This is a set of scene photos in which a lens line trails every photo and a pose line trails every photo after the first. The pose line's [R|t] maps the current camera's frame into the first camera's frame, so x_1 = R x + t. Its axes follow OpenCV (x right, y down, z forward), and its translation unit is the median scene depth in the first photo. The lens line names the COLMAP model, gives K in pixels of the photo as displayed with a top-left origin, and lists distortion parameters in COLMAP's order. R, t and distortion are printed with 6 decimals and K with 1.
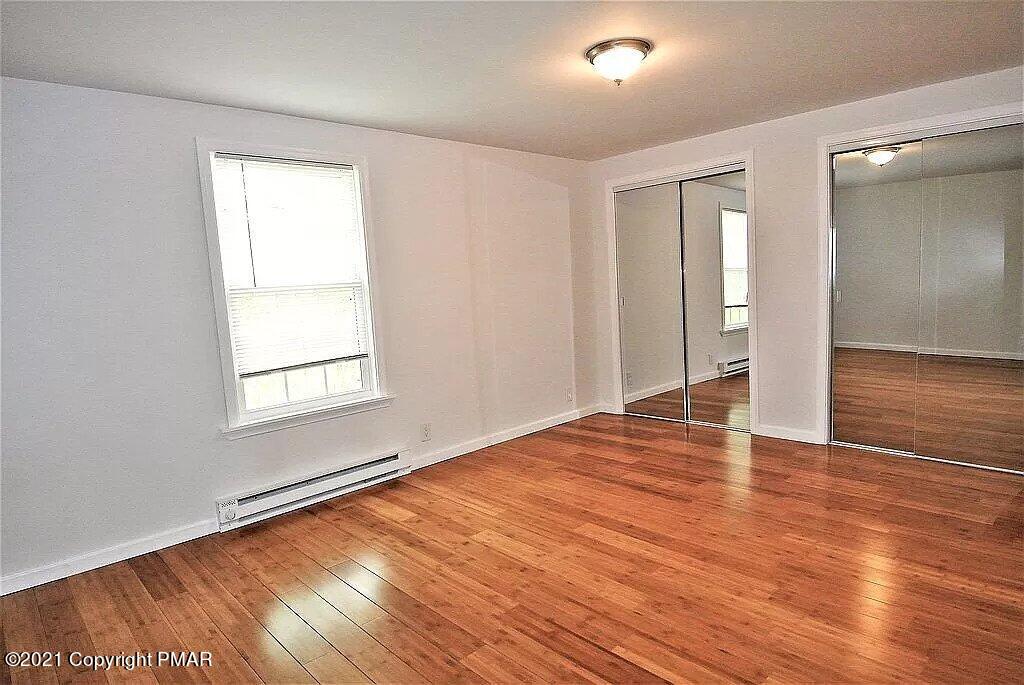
lens RADIAL K [[586.6, 0, 518.8], [0, 586.6, 341.7], [0, 0, 1]] dist [0.002767, -0.000398]
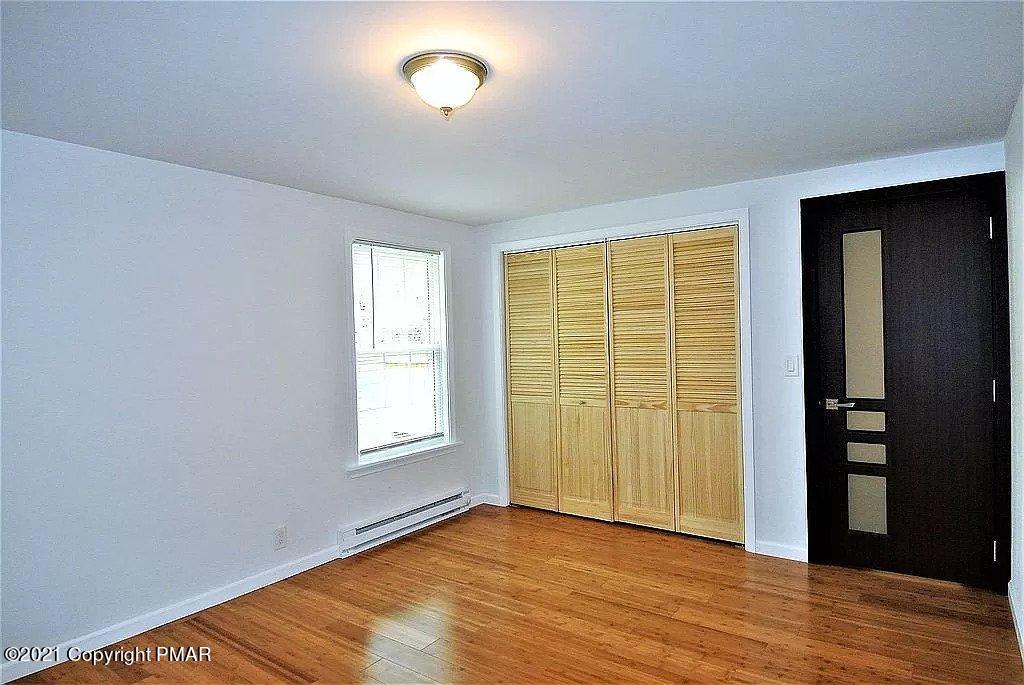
lens RADIAL K [[586.6, 0, 510.0], [0, 586.6, 345.3], [0, 0, 1]] dist [0.002767, -0.000398]
pose [[0.980970, 0.035734, 0.190841, -0.394190], [-0.015326, 0.994102, -0.107357, 0.024723], [-0.193551, 0.102389, 0.975733, -0.221993]]
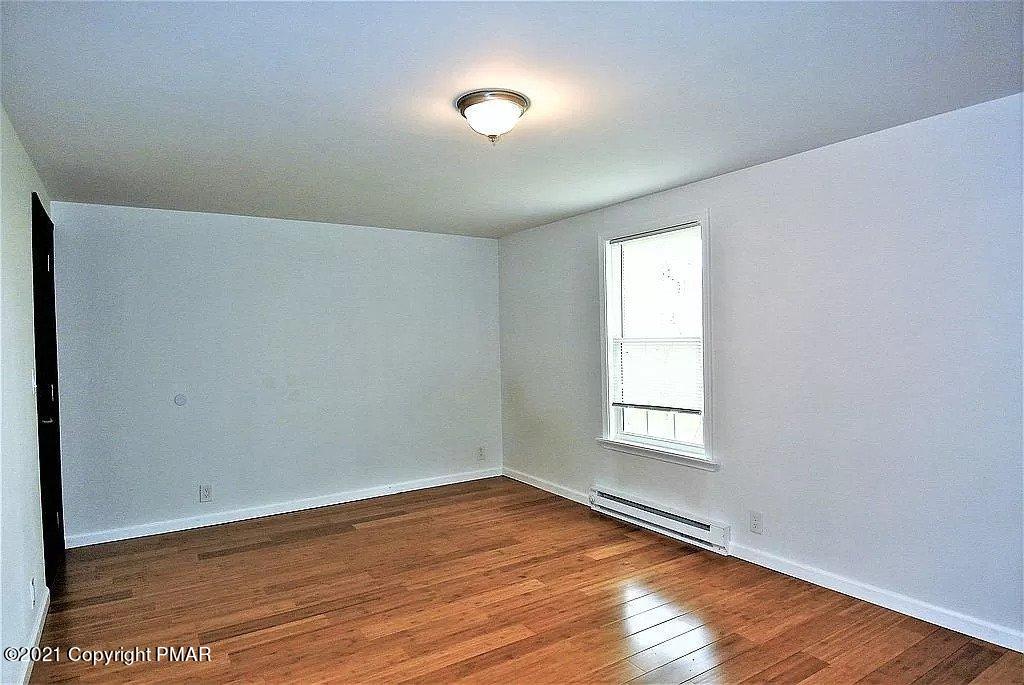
lens RADIAL K [[586.6, 0, 511.2], [0, 586.6, 346.6], [0, 0, 1]] dist [0.002767, -0.000398]
pose [[-0.183078, 0.076394, -0.980126, 0.828150], [-0.073999, 0.993077, 0.091226, -0.167414], [0.980309, 0.089230, -0.176157, 0.950802]]
